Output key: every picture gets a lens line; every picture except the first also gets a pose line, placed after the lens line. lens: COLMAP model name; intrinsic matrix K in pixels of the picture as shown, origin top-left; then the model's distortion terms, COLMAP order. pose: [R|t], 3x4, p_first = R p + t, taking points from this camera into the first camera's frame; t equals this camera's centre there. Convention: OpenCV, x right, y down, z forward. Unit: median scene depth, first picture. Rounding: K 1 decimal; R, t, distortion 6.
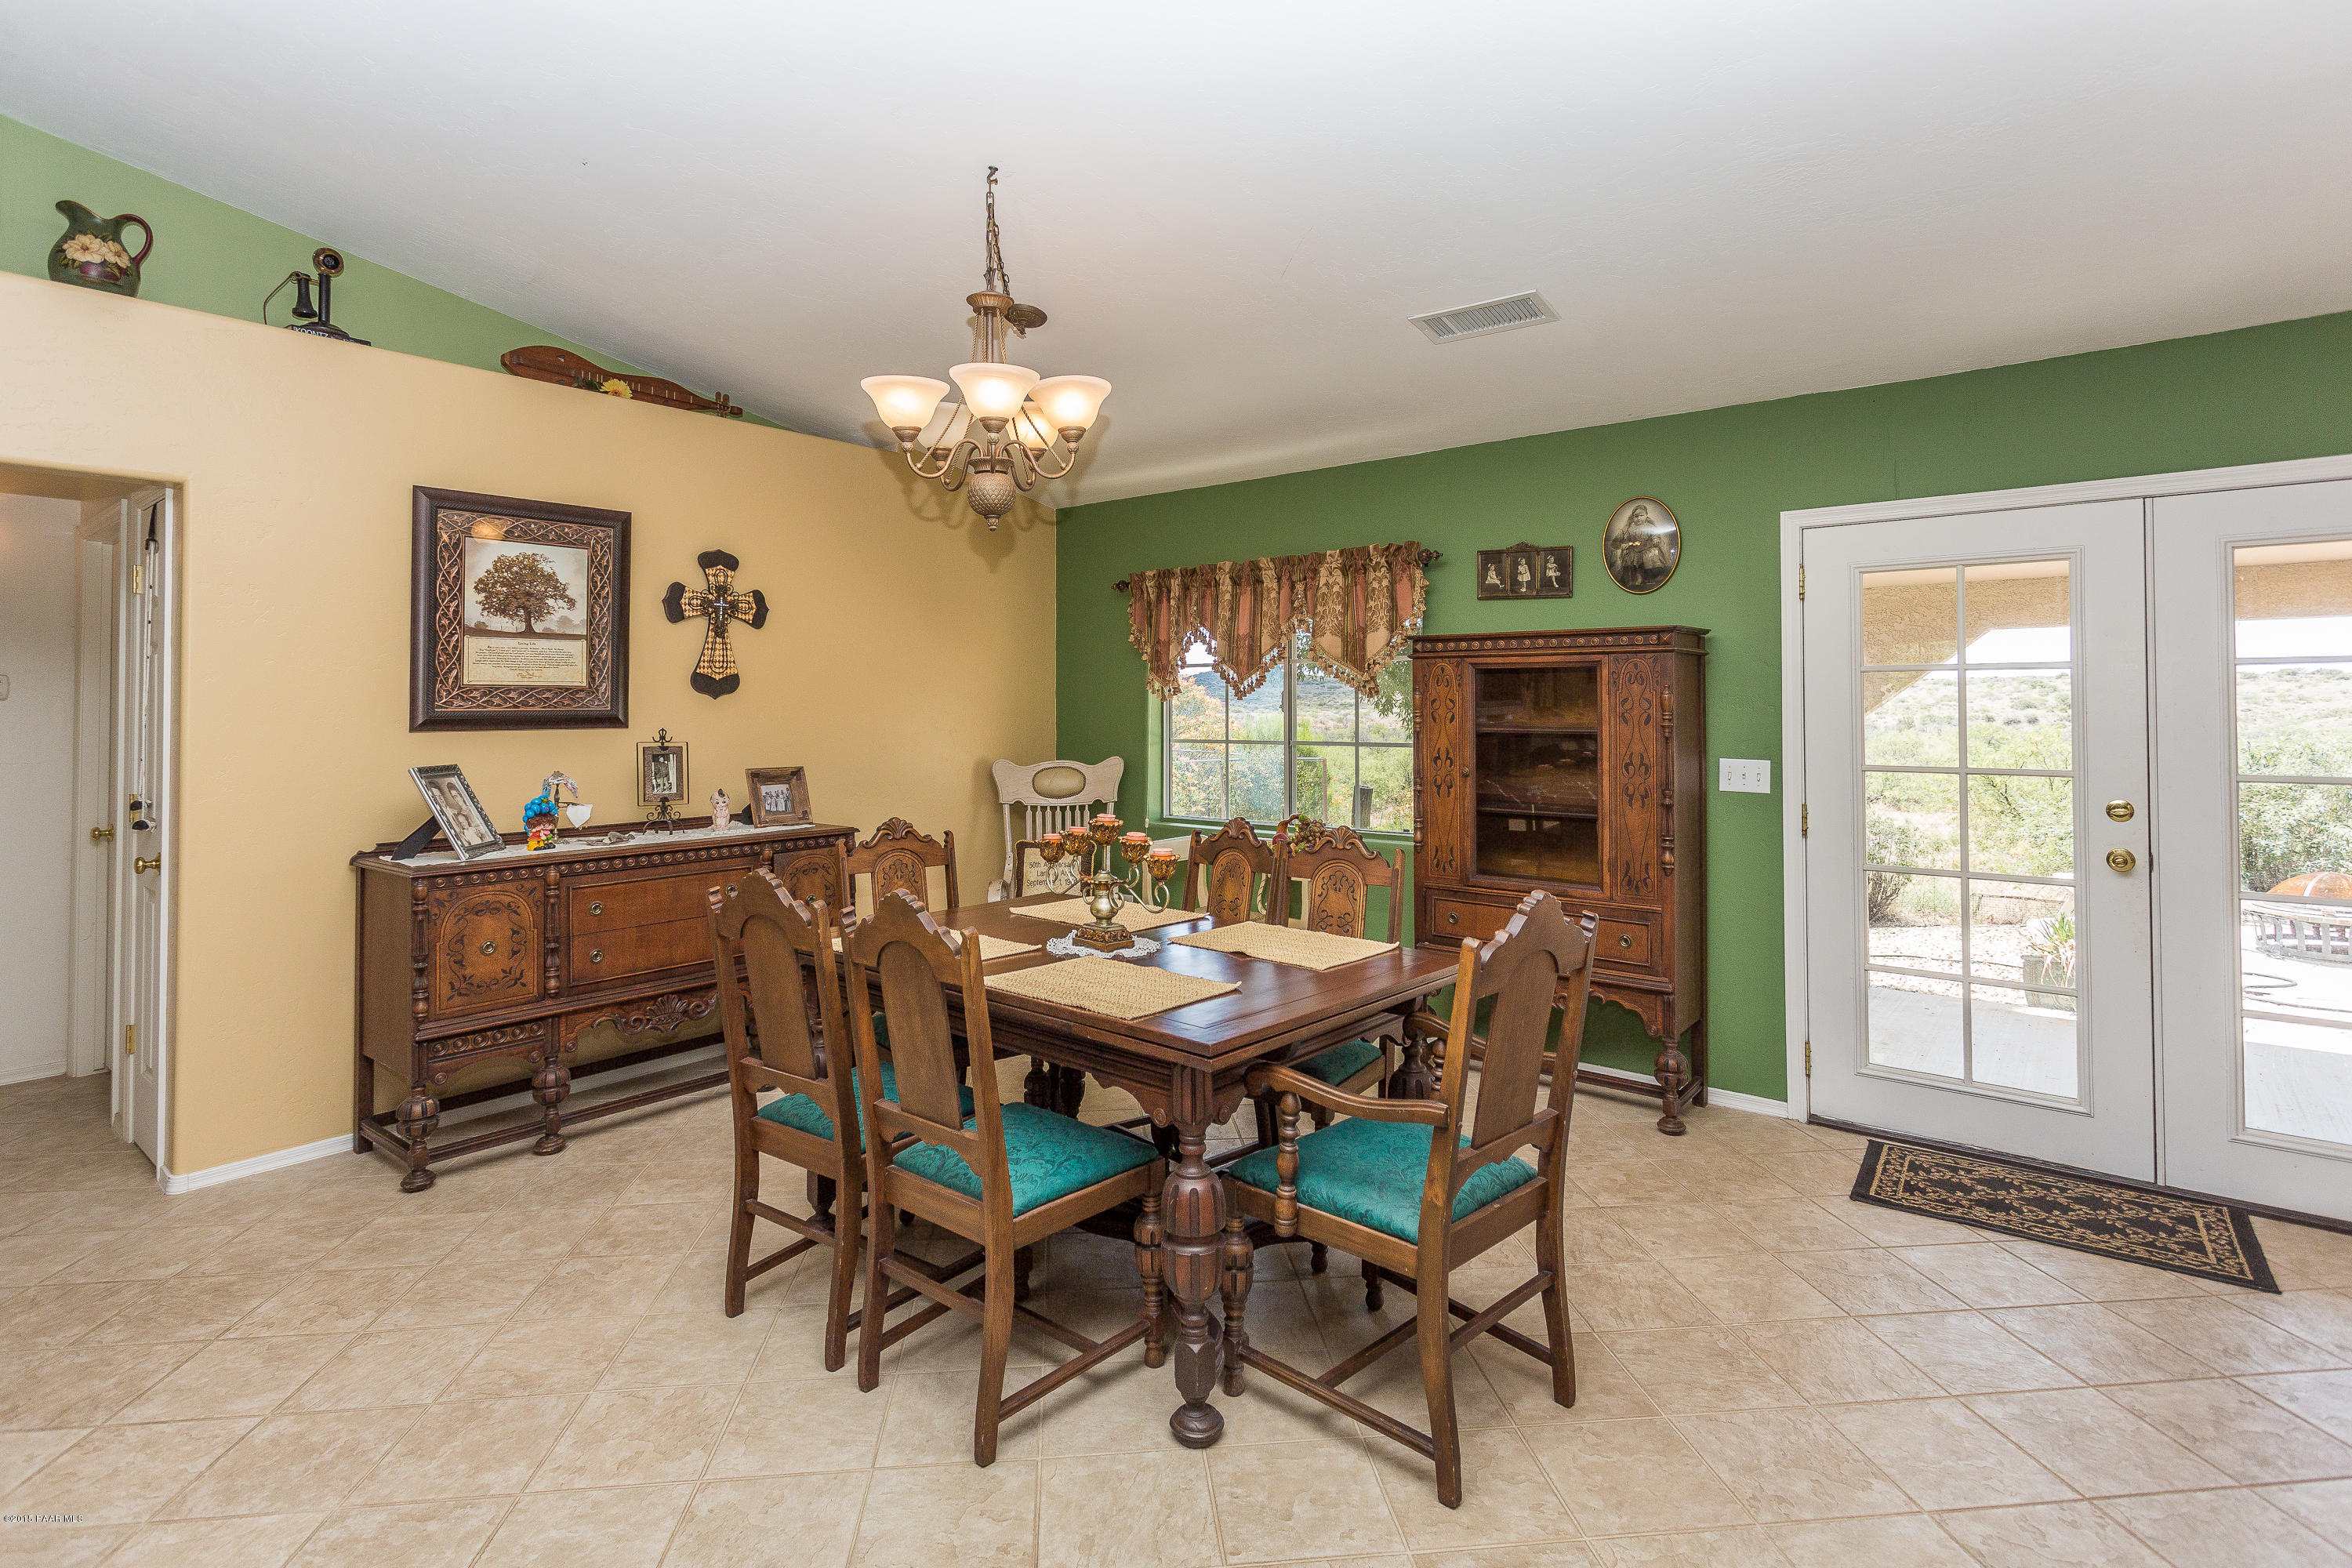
lens RADIAL K [[1153.9, 0, 1169.6], [0, 1153.9, 700.5], [0, 0, 1]] dist [0.000227, 0.000199]
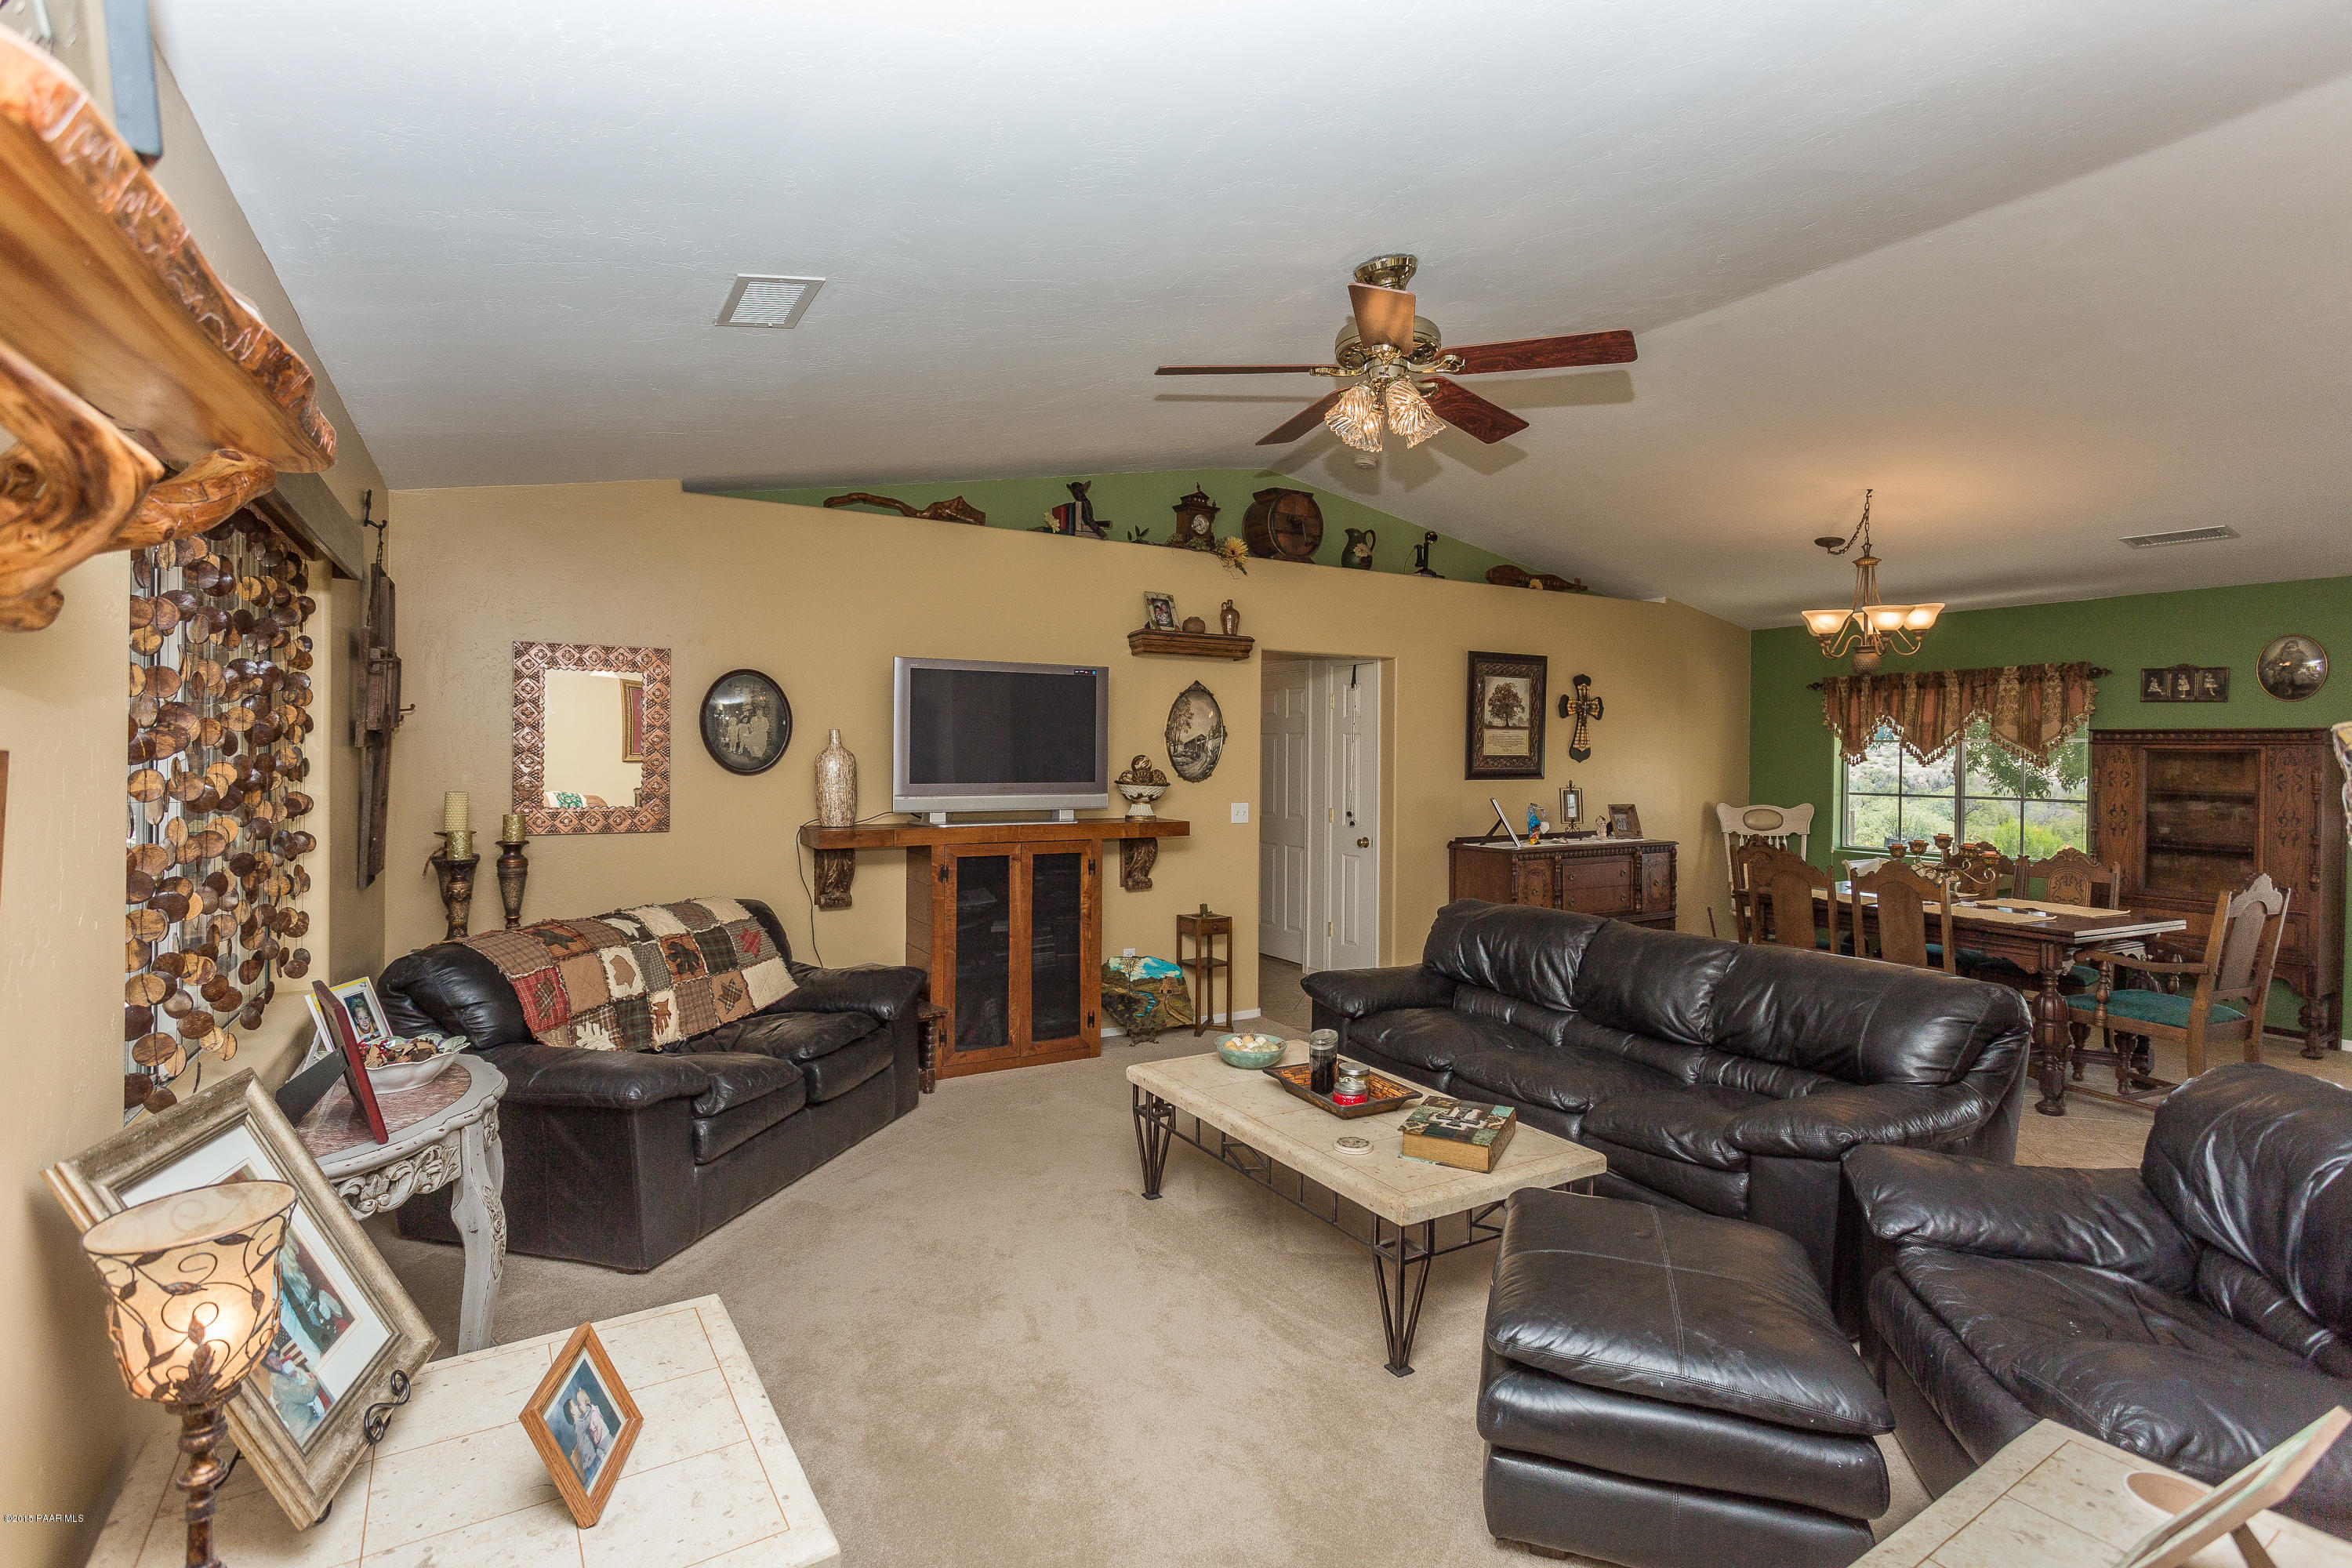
lens RADIAL K [[1100.6, 0, 1172.5], [0, 1100.6, 763.1], [0, 0, 1]] dist [-0.004215, -0.000475]
pose [[0.935628, 0.015698, -0.352639, -0.394343], [-0.010497, 0.999806, 0.016656, -0.021864], [0.352833, -0.011882, 0.935611, -0.738993]]
